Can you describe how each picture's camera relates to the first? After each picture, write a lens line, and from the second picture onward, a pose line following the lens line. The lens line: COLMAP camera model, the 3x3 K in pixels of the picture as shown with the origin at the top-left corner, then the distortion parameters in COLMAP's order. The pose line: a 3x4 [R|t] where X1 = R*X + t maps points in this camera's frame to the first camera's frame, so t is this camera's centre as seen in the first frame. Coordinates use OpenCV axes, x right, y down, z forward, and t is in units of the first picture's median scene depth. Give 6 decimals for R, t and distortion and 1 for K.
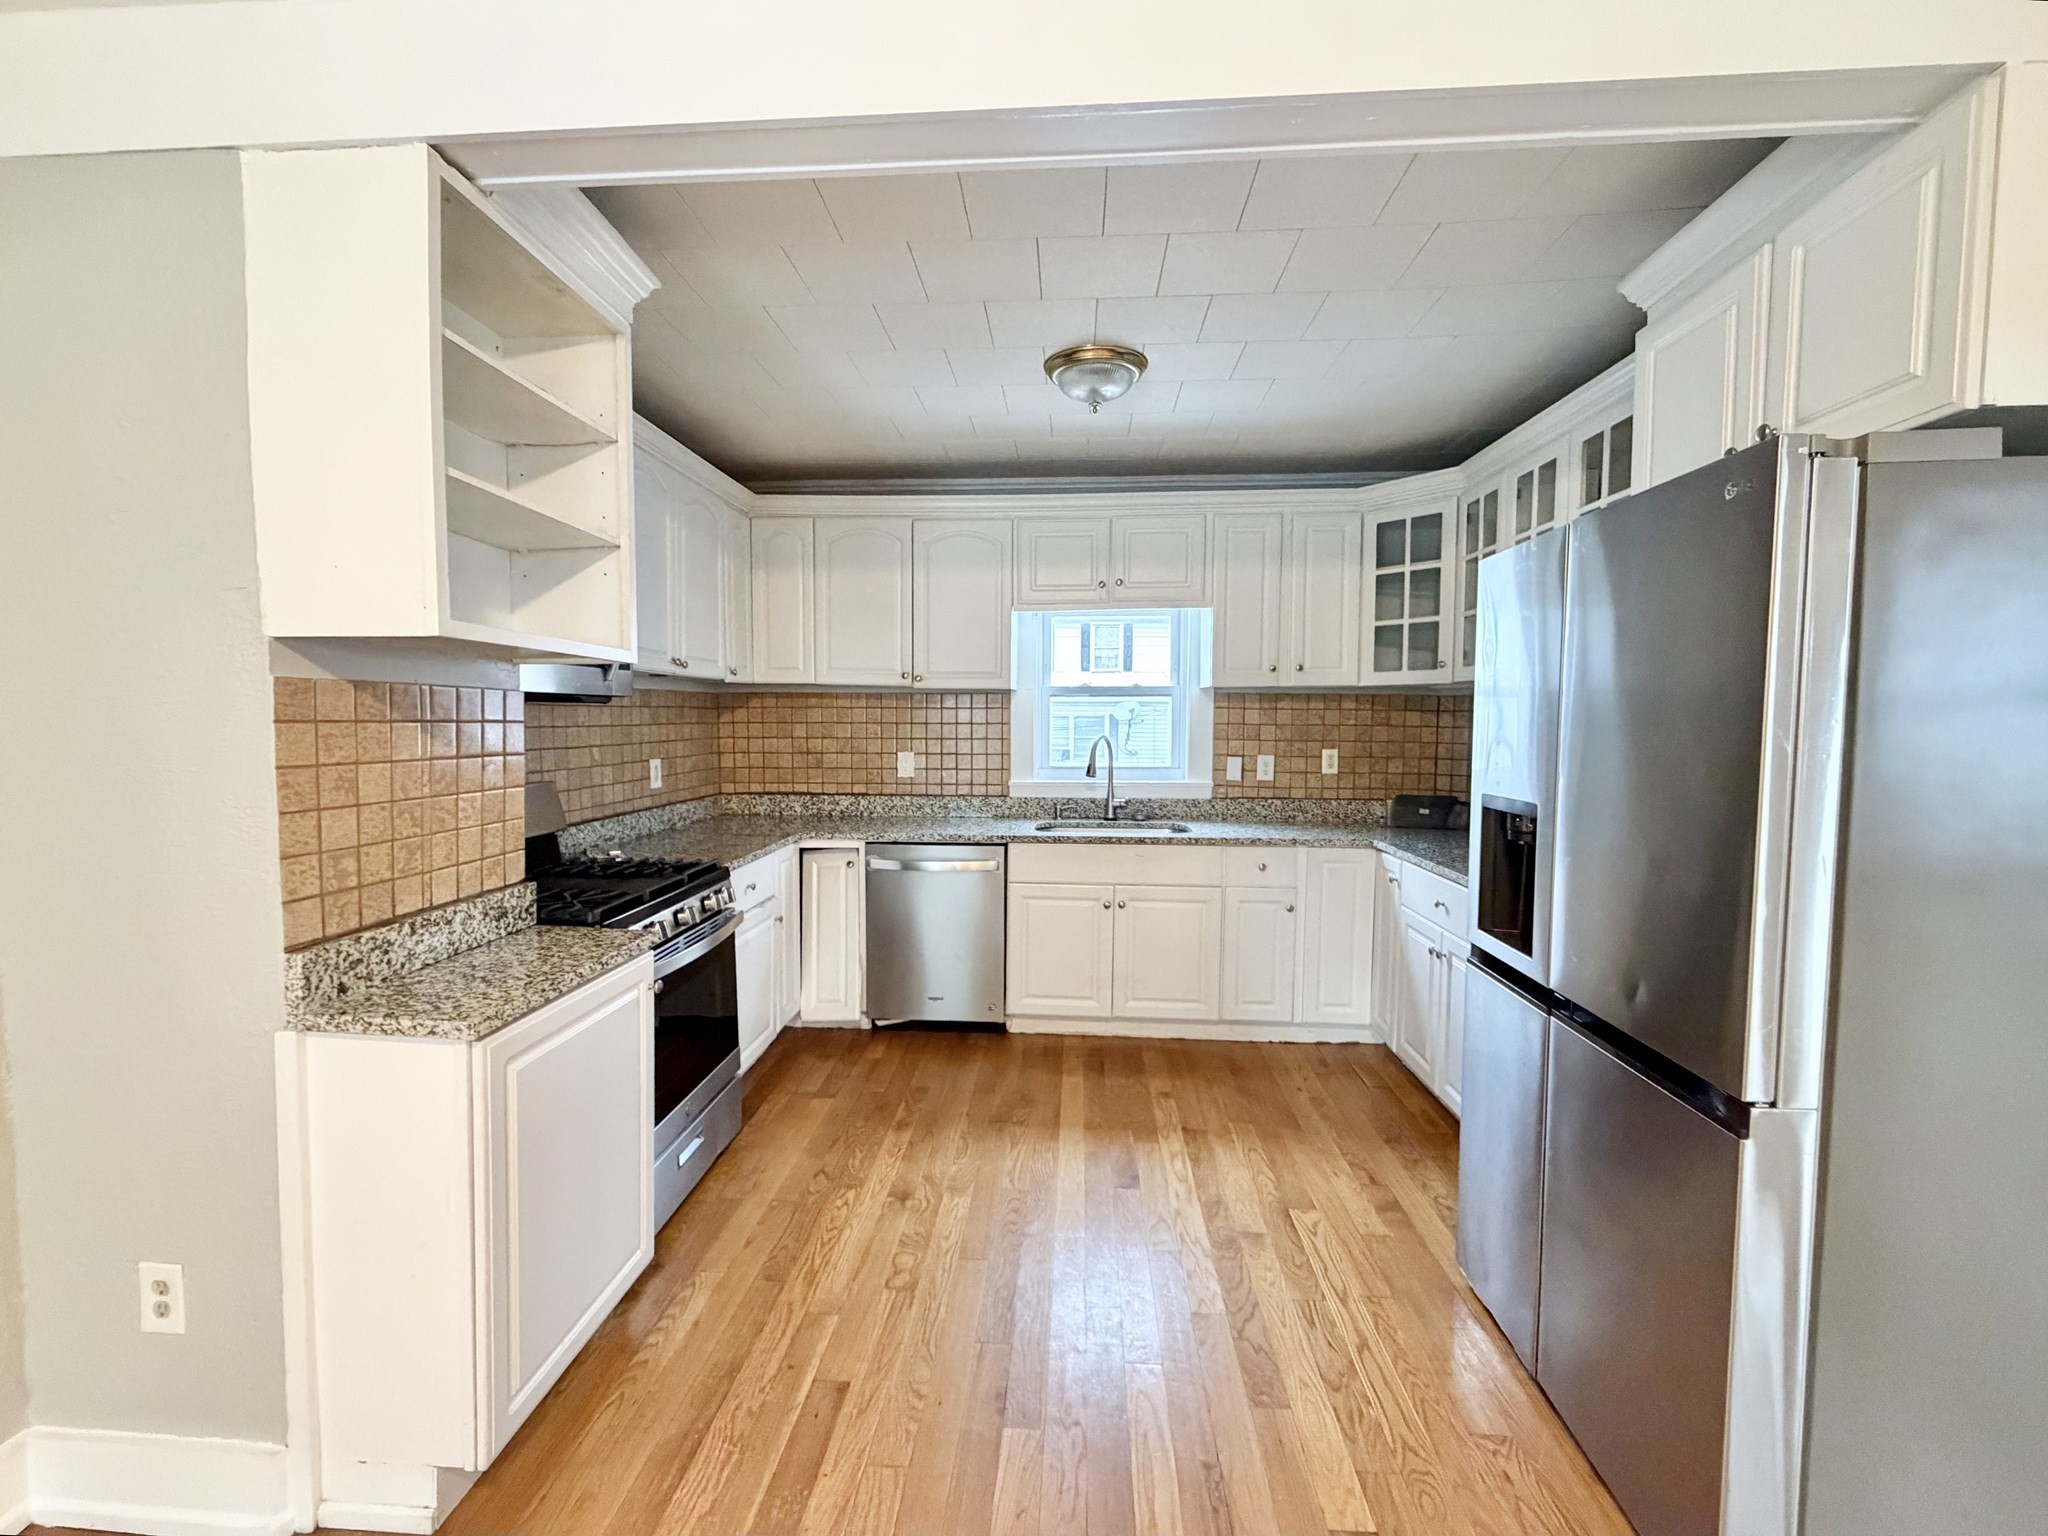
lens RADIAL K [[853.3, 0, 1024.2], [0, 853.3, 772.2], [0, 0, 1]] dist [0.000436, 0.000050]
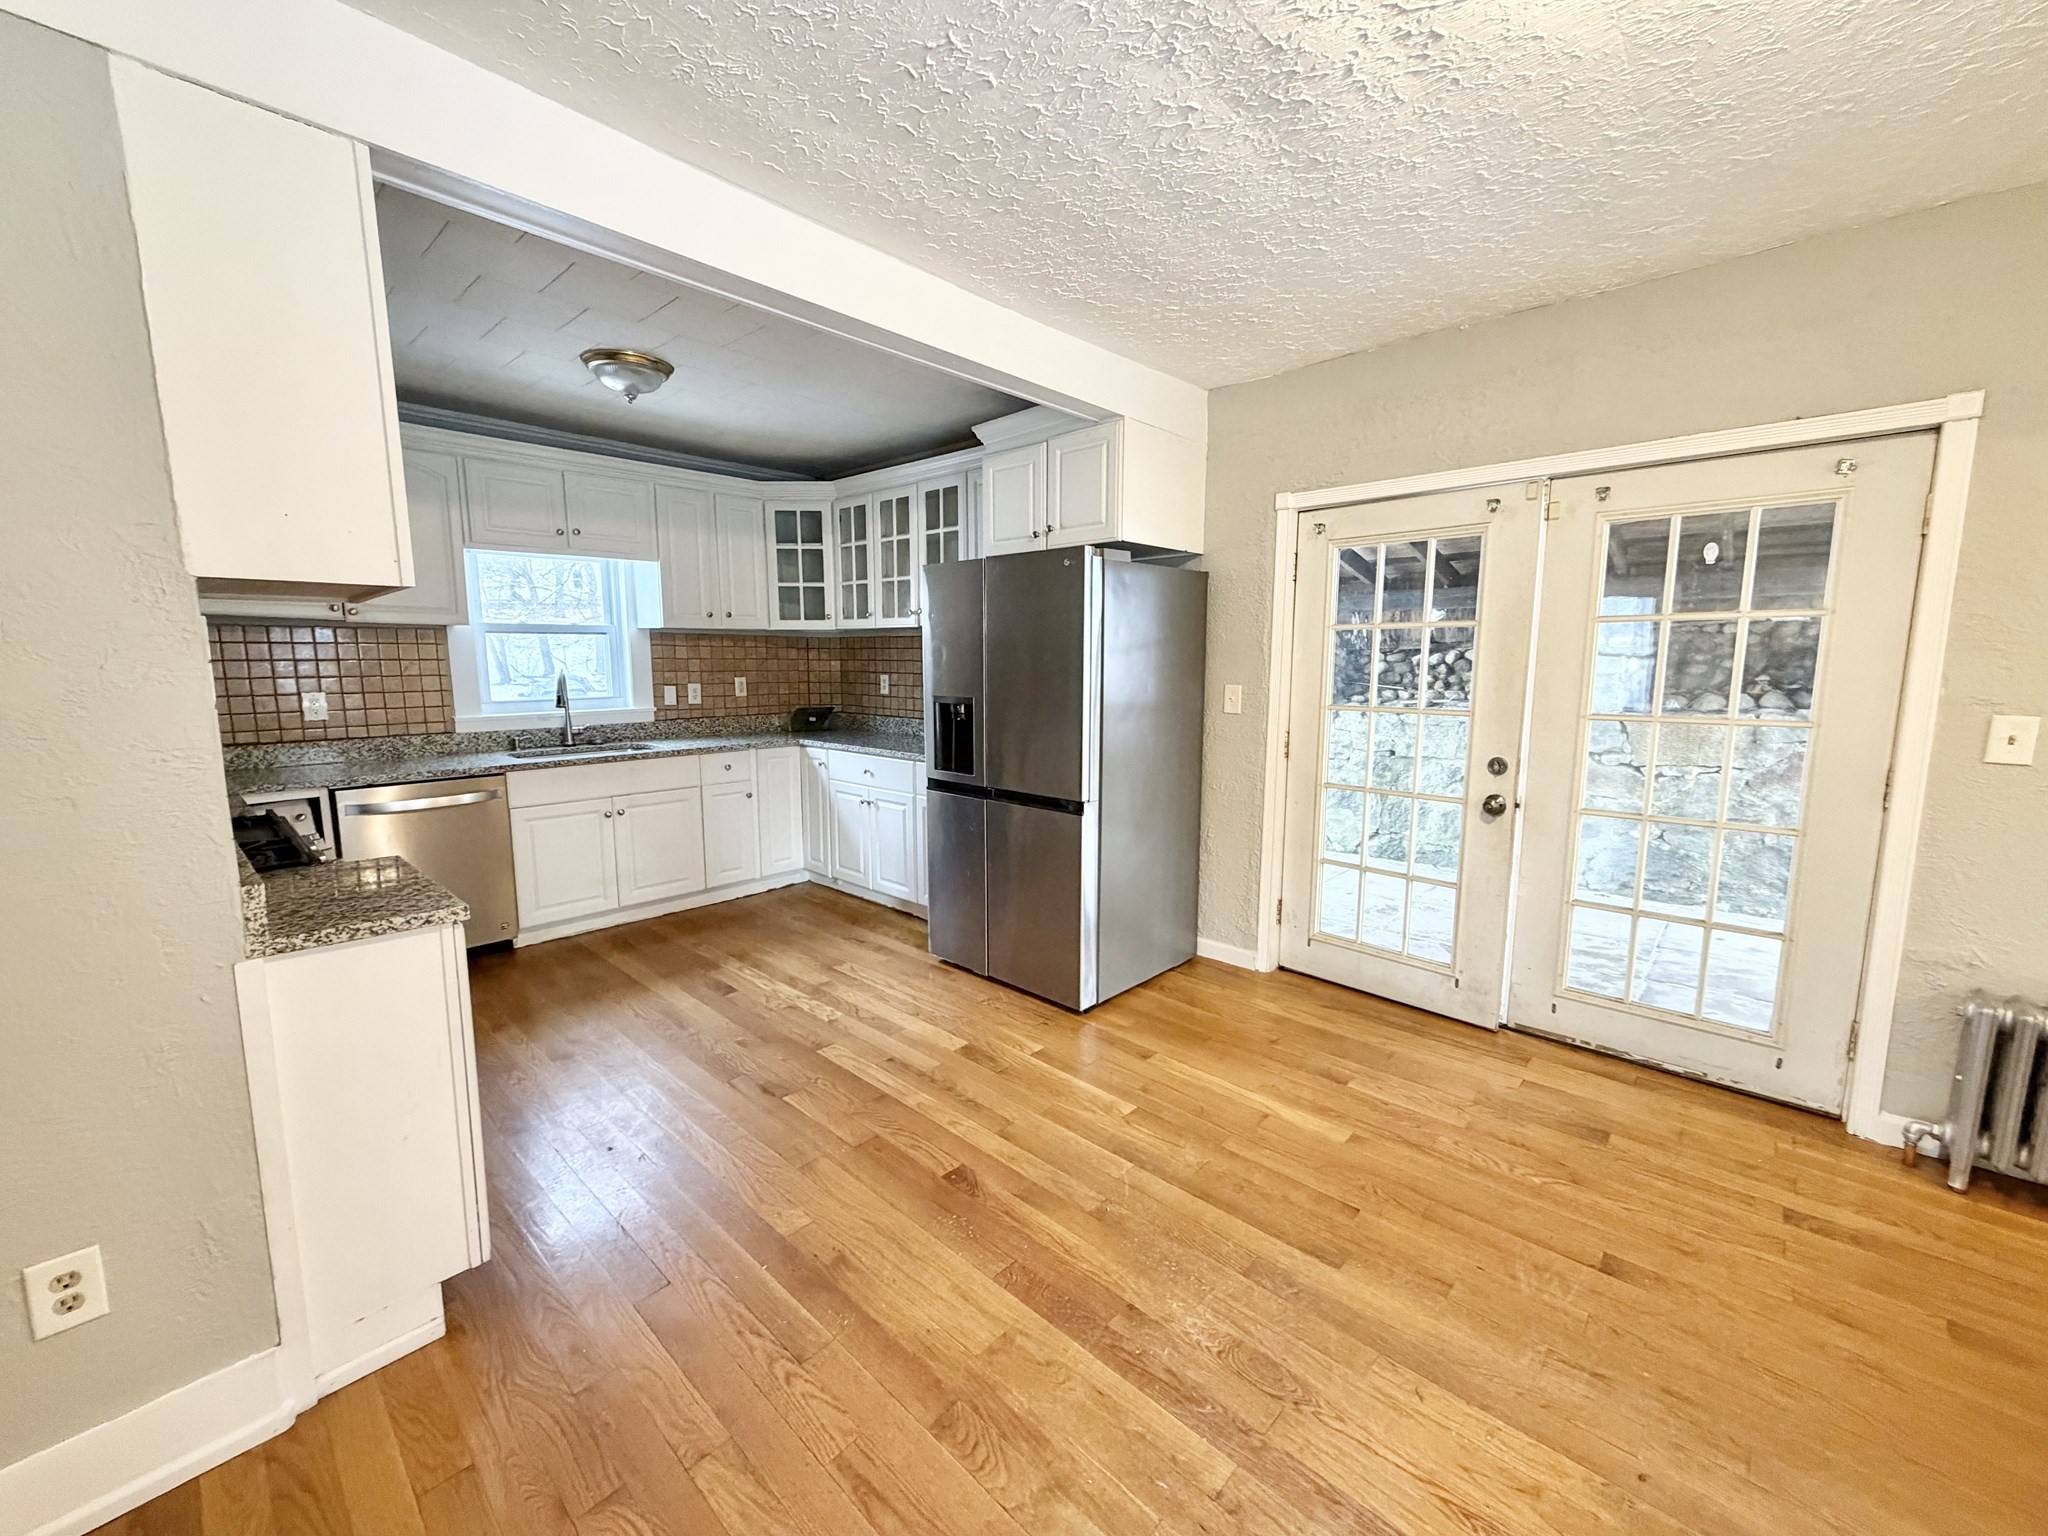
lens RADIAL K [[816.3, 0, 1015.4], [0, 816.3, 772.5], [0, 0, 1]] dist [0.000446, -0.000127]
pose [[0.627561, -0.114558, 0.770093, -0.399073], [0.050229, 0.993012, 0.106787, 0.006168], [-0.776945, -0.028334, 0.628930, -0.136585]]
